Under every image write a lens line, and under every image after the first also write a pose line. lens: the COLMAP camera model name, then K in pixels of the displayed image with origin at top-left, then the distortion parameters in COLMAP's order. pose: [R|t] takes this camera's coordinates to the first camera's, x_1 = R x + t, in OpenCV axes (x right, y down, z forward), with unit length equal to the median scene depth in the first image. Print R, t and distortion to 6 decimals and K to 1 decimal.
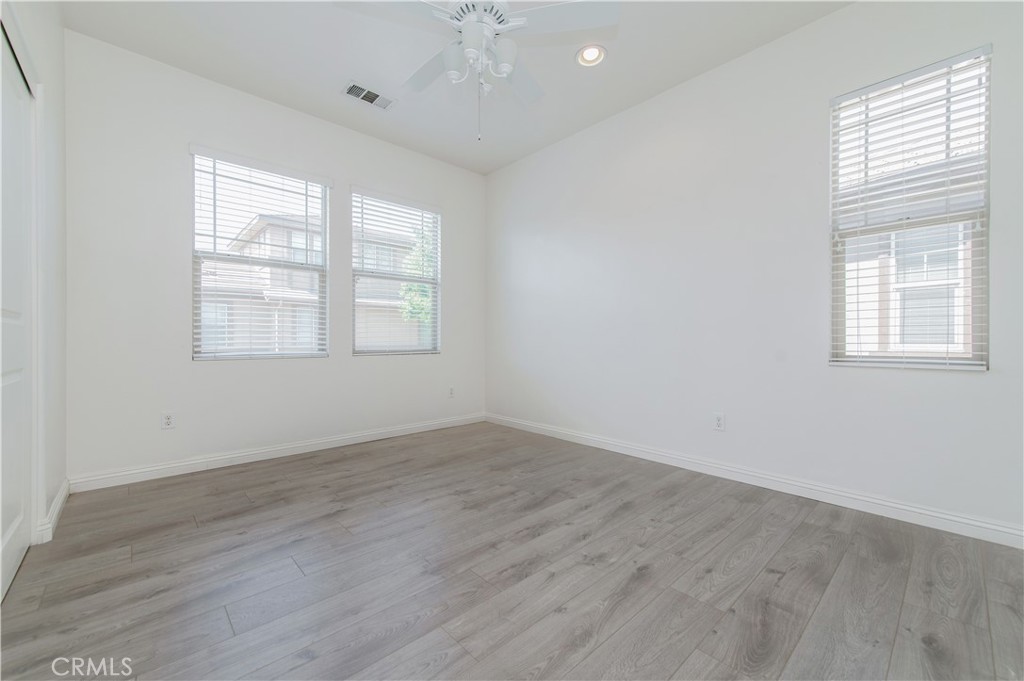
lens RADIAL K [[406.0, 0, 504.5], [0, 406.0, 338.9], [0, 0, 1]] dist [0.011986, -0.000489]
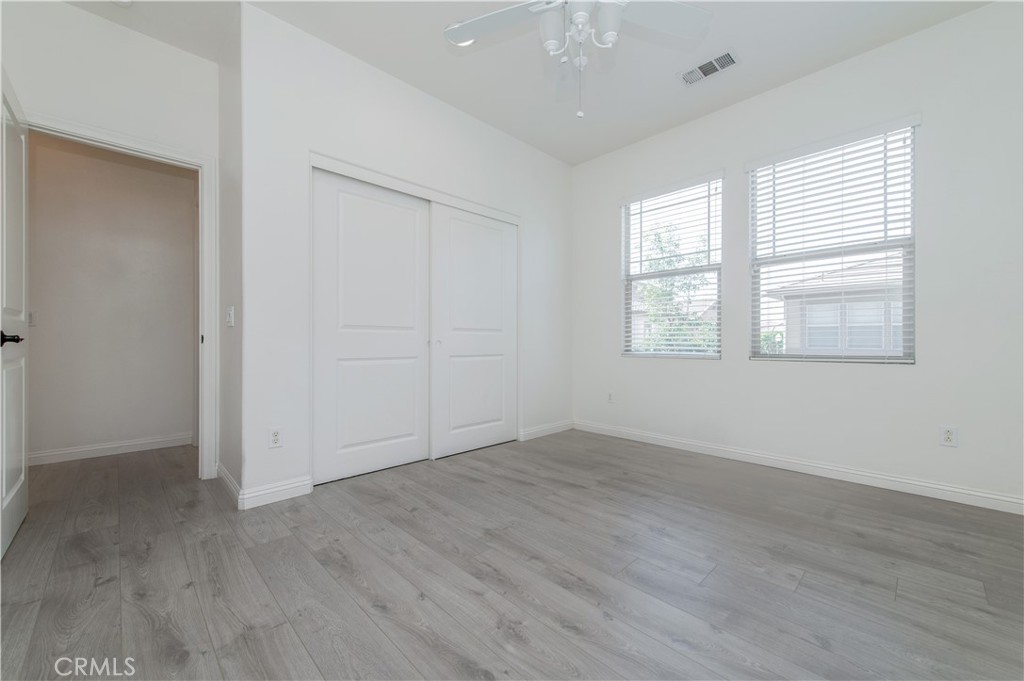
lens RADIAL K [[406.0, 0, 510.8], [0, 406.0, 336.0], [0, 0, 1]] dist [0.011986, -0.000489]
pose [[0.030965, -0.017134, -0.999374, 0.681424], [0.003151, 0.999850, -0.017044, 0.007898], [0.999516, -0.002621, 0.031014, 0.677633]]
